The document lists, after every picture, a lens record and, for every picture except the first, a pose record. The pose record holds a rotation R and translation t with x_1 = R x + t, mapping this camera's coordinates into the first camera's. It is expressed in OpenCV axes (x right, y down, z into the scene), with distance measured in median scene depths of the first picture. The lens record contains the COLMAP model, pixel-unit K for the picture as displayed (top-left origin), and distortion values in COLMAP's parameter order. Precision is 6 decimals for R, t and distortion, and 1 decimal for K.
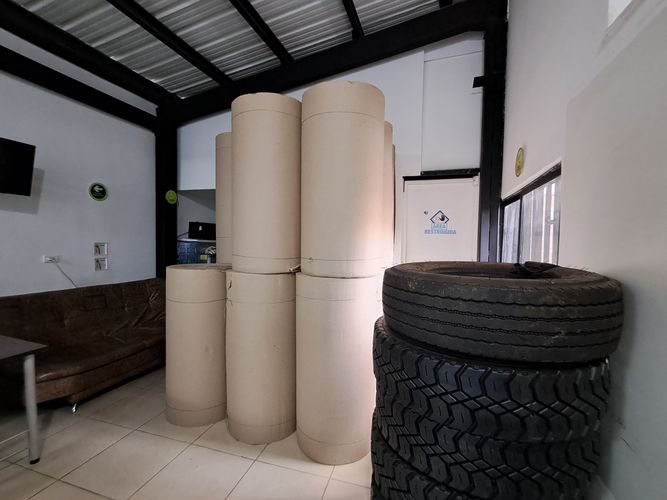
lens RADIAL K [[303.7, 0, 331.4], [0, 303.7, 252.9], [0, 0, 1]] dist [0.001071, 0.000541]
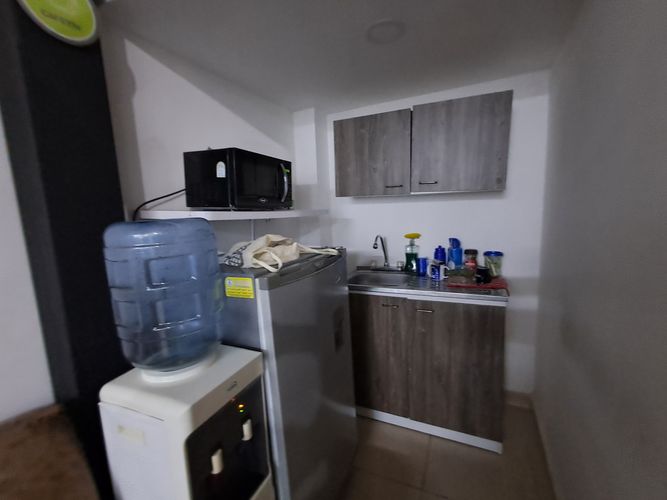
lens RADIAL K [[303.7, 0, 331.4], [0, 303.7, 252.9], [0, 0, 1]] dist [0.001071, 0.000541]
pose [[0.992629, -0.038870, -0.114787, -0.314188], [0.050124, 0.994036, 0.096848, -0.028997], [0.110338, -0.101887, 0.988658, 0.759533]]
